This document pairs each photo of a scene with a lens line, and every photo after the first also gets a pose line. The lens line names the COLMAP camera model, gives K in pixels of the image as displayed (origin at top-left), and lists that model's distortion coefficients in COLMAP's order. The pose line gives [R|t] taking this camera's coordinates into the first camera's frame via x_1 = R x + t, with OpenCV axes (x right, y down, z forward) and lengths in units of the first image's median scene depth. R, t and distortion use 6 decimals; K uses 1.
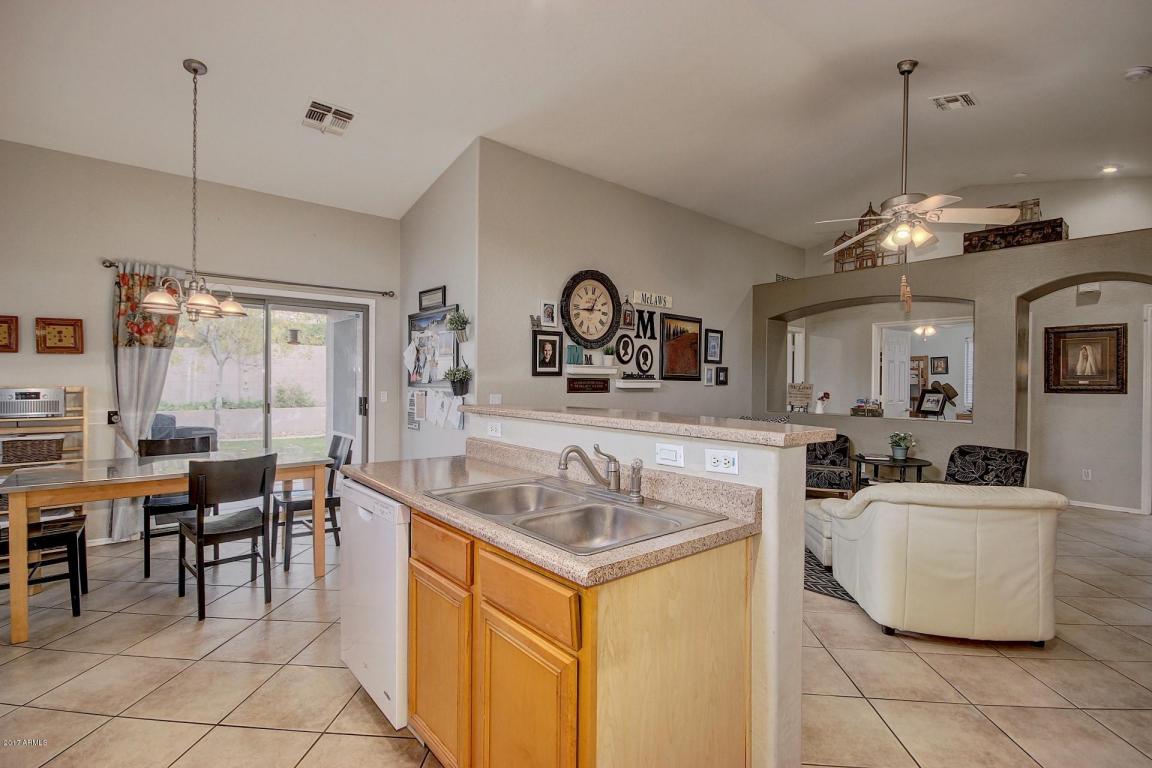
lens RADIAL K [[530.5, 0, 564.4], [0, 530.5, 383.4], [0, 0, 1]] dist [0.004610, -0.005231]
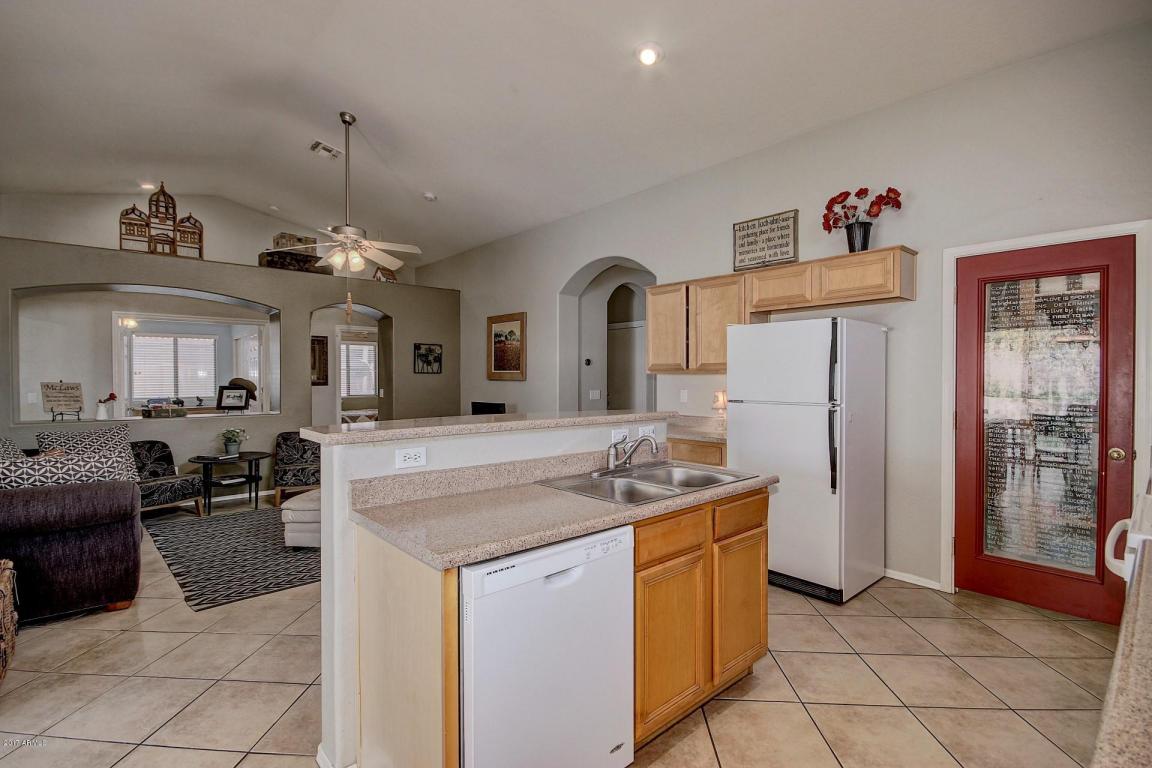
lens RADIAL K [[530.5, 0, 570.7], [0, 530.5, 384.1], [0, 0, 1]] dist [0.004610, -0.005231]
pose [[-0.029018, -0.024374, 0.999282, -0.423769], [0.003341, 0.999695, 0.024481, -0.017495], [-0.999573, 0.004049, -0.028928, 0.387732]]
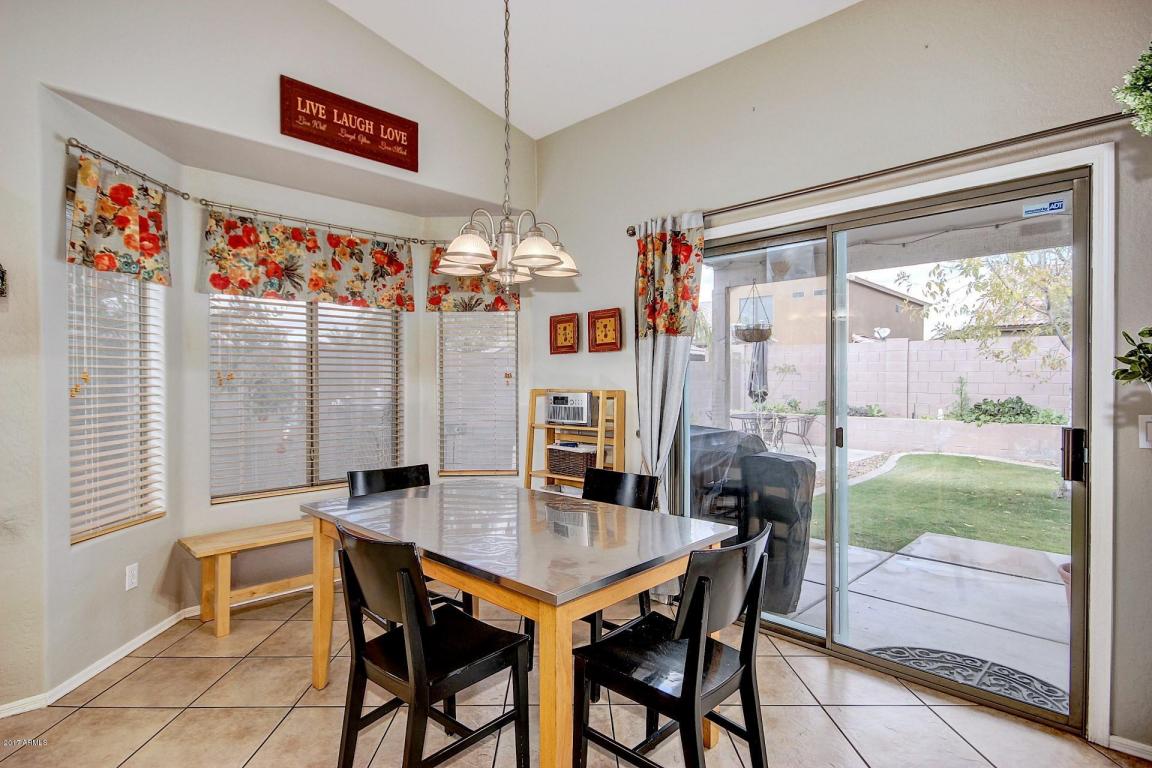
lens RADIAL K [[590.9, 0, 570.0], [0, 590.9, 386.3], [0, 0, 1]] dist [0.008765, -0.000300]
pose [[0.095680, 0.003607, -0.995406, -0.010894], [-0.001229, 0.999993, 0.003505, -0.002825], [0.995411, 0.000888, 0.095684, 0.640638]]
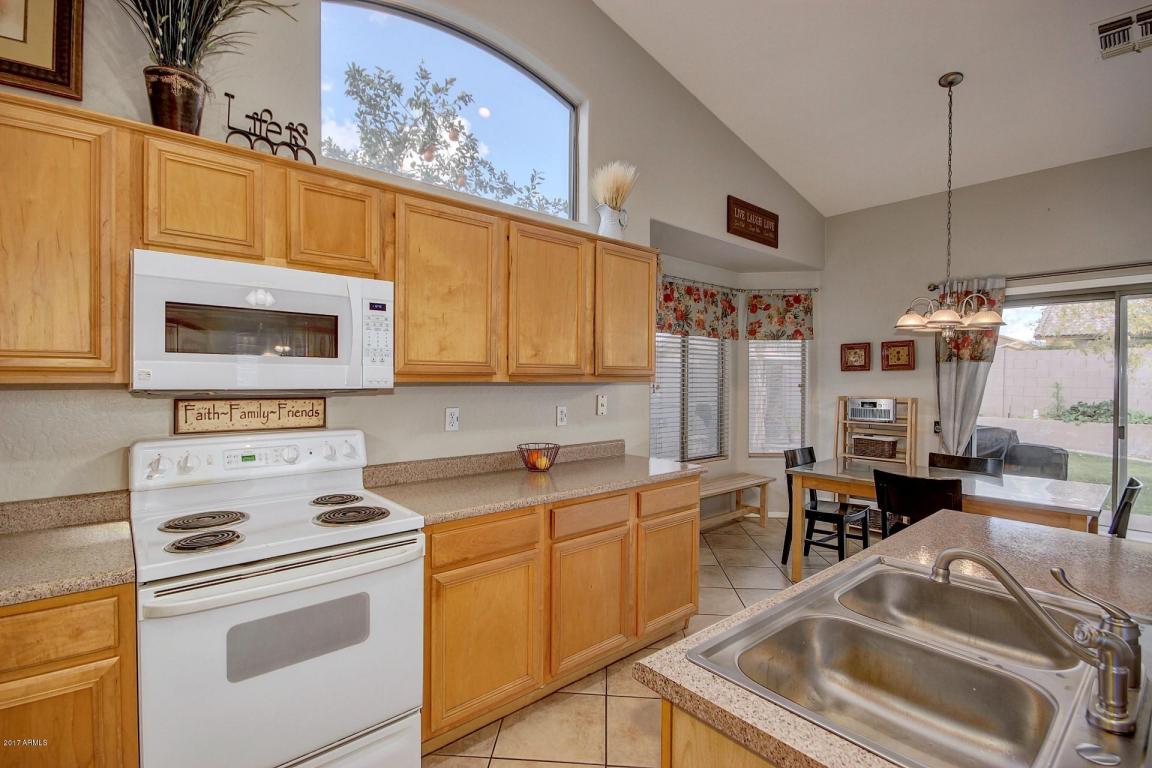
lens RADIAL K [[530.5, 0, 568.5], [0, 530.5, 383.0], [0, 0, 1]] dist [0.004610, -0.005231]
pose [[0.013090, 0.002356, -0.999912, 0.180880], [-0.007811, 0.999967, 0.002254, -0.018207], [0.999884, 0.007781, 0.013108, 0.178891]]
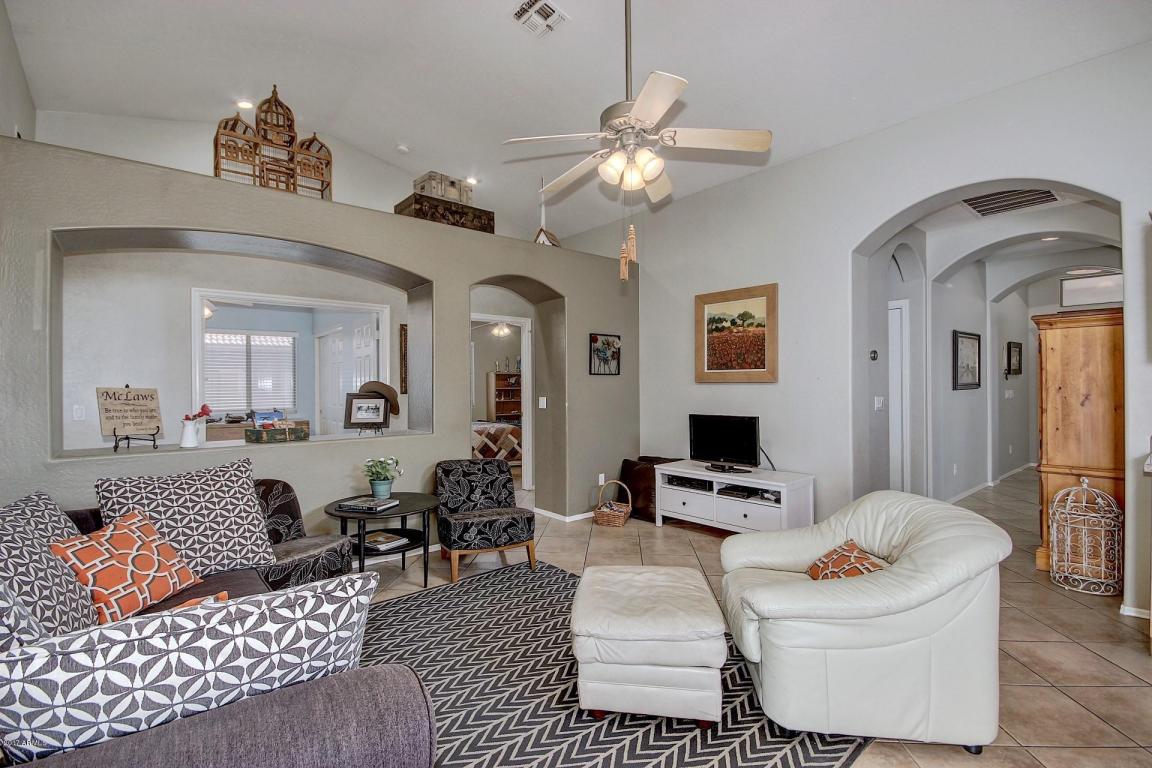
lens RADIAL K [[530.5, 0, 572.5], [0, 530.5, 383.6], [0, 0, 1]] dist [0.004610, -0.005231]
pose [[0.003220, -0.005471, 0.999980, -0.030750], [0.009929, 0.999936, 0.005439, -0.002864], [-0.999946, 0.009911, 0.003274, 0.782100]]
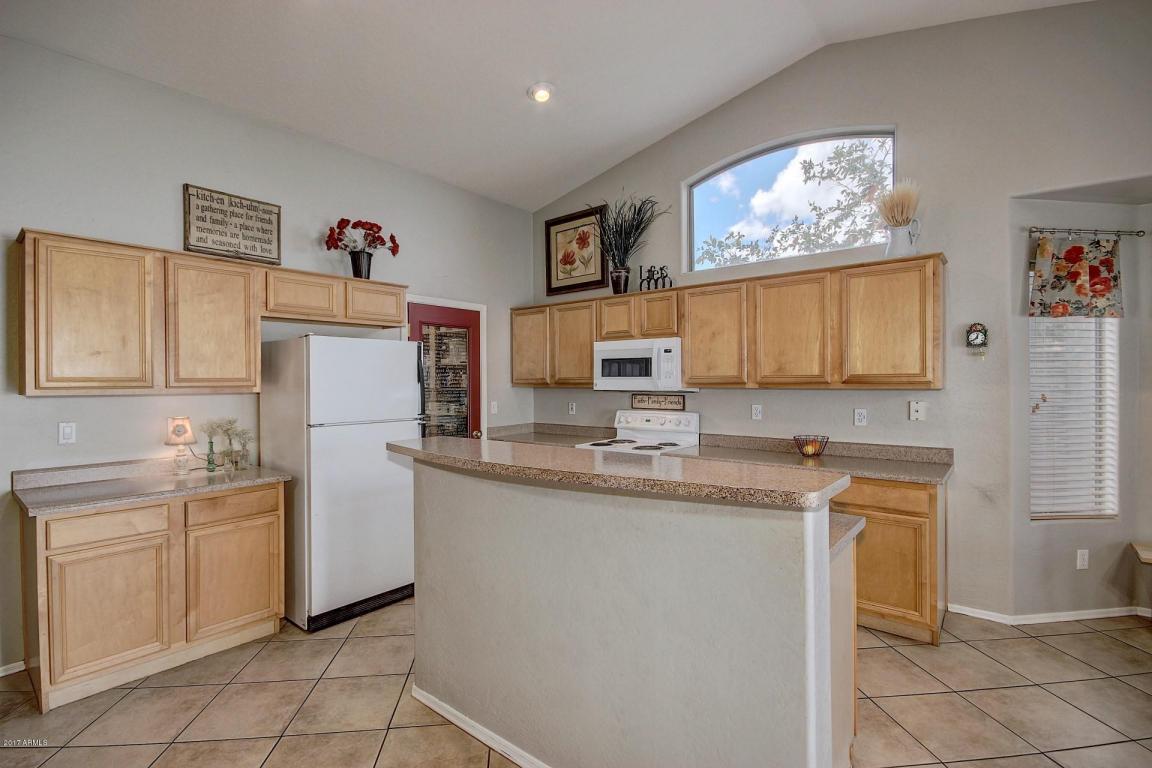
lens RADIAL K [[530.5, 0, 573.5], [0, 530.5, 382.1], [0, 0, 1]] dist [0.004610, -0.005231]
pose [[-0.981594, -0.000285, -0.190979, 0.085594], [-0.001019, 0.999992, 0.003750, -0.027716], [0.190977, 0.003876, -0.981587, 0.766456]]
